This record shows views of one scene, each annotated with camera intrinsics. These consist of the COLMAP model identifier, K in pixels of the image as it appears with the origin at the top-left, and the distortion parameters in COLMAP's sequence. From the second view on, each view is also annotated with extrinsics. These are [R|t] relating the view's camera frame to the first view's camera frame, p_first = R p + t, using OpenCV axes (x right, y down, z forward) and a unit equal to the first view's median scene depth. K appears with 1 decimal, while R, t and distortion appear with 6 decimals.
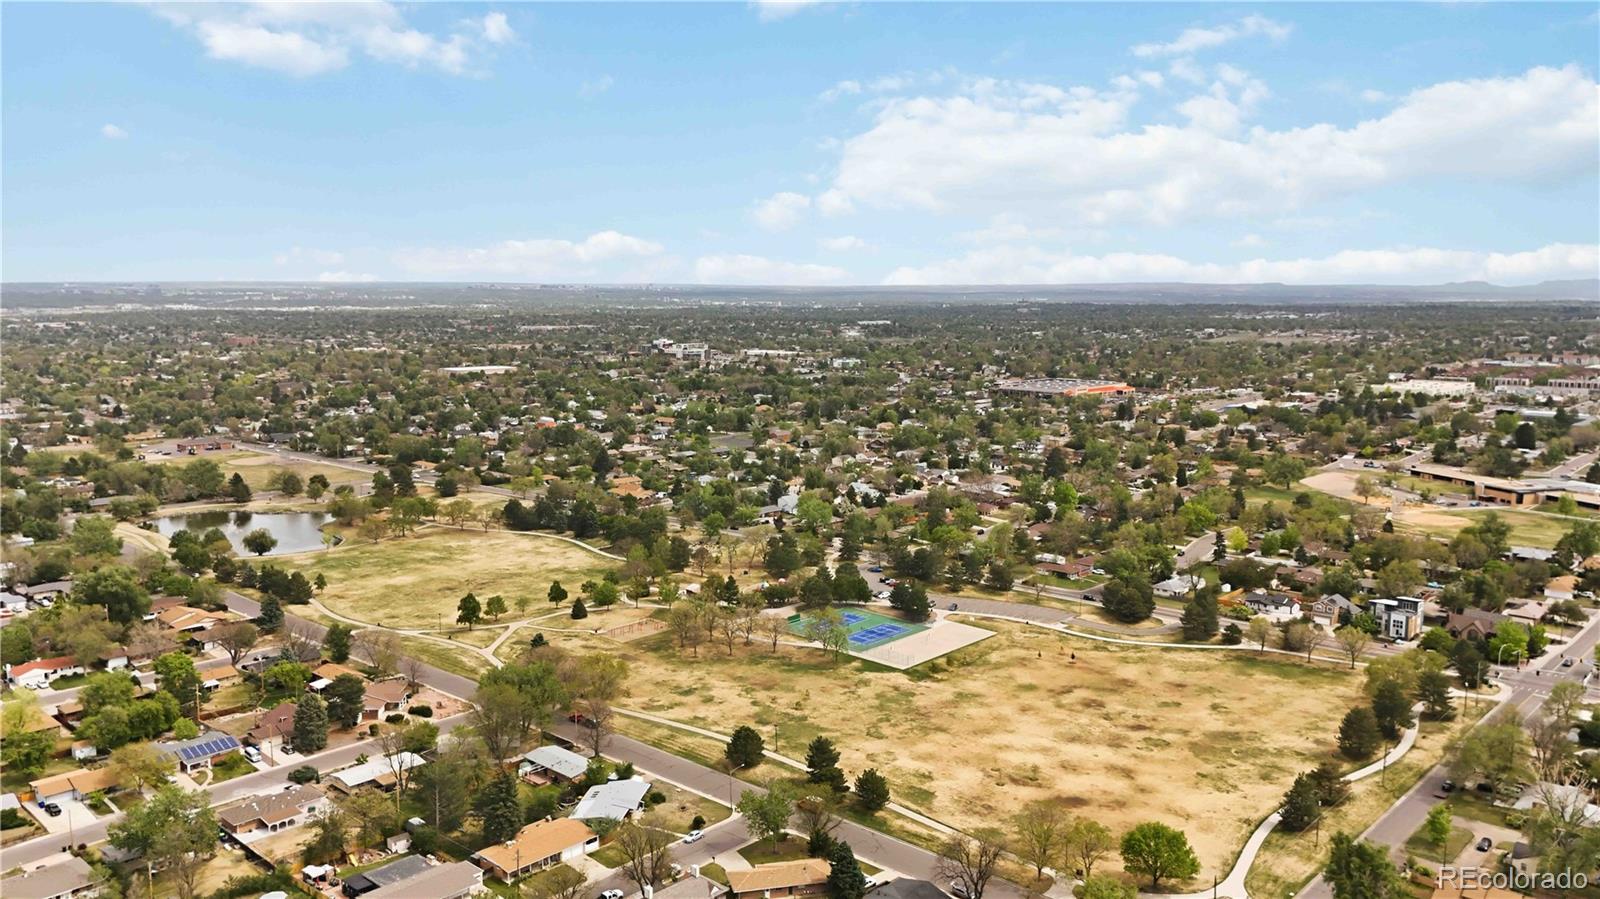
lens RADIAL K [[1186.2, 0, 800.0], [0, 1186.2, 449.5], [0, 0, 1]] dist [-0.001656, -0.002885]
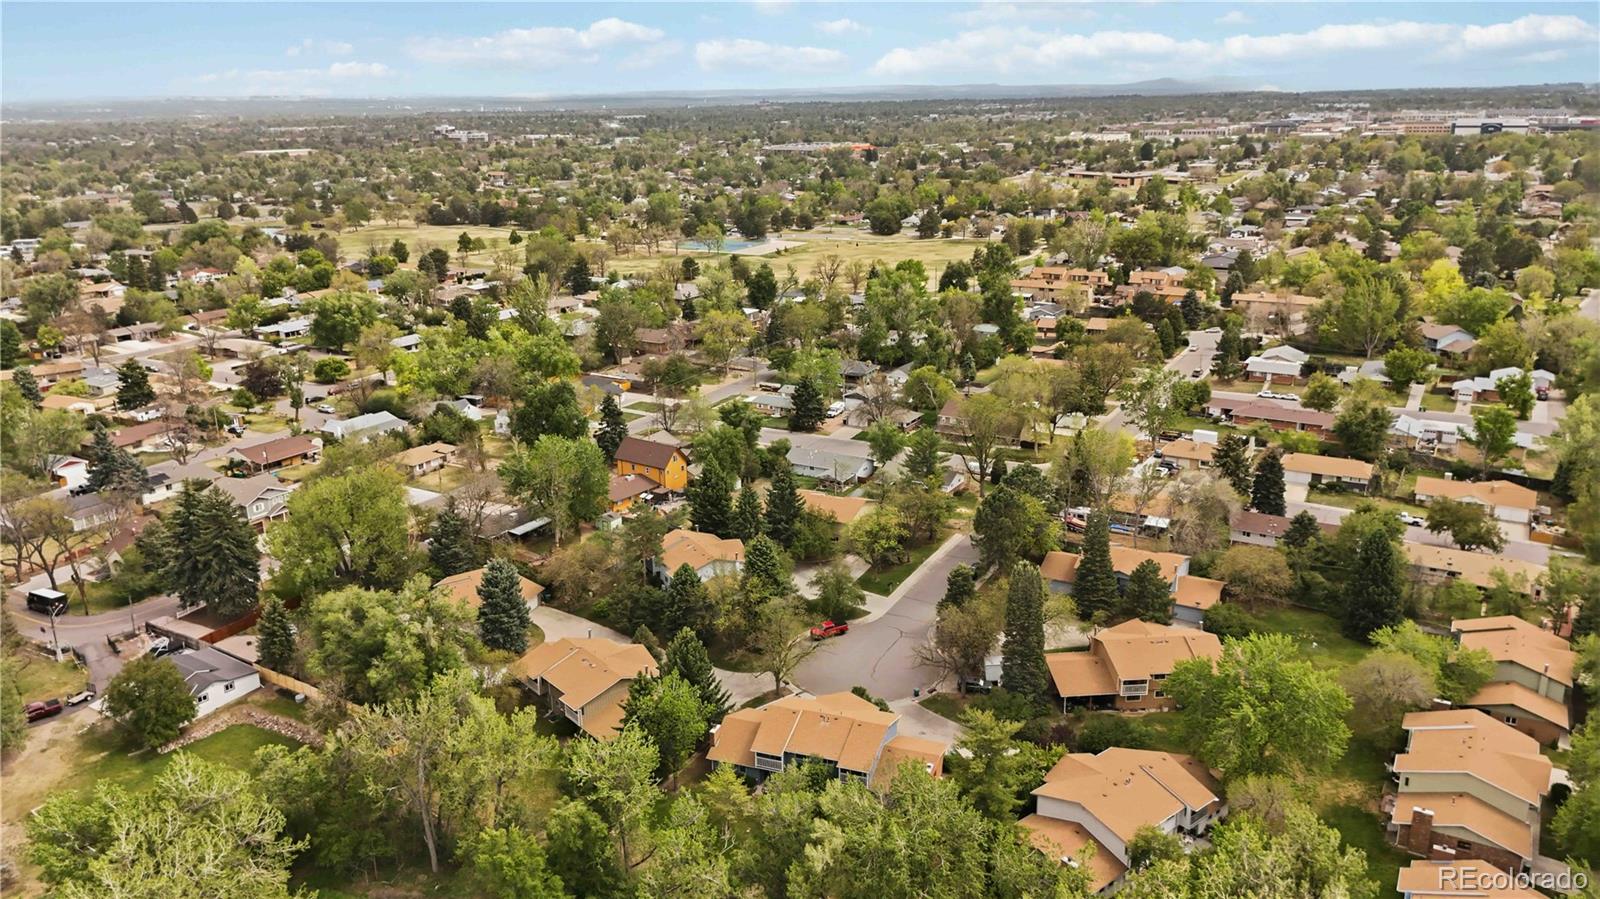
lens RADIAL K [[1144.0, 0, 800.0], [0, 1144.0, 449.5], [0, 0, 1]] dist [0.002124, -0.004224]
pose [[0.976231, -0.074309, 0.203595, -0.036793], [0.039712, 0.984811, 0.169026, 0.033888], [-0.213063, -0.156923, 0.964354, -0.107671]]
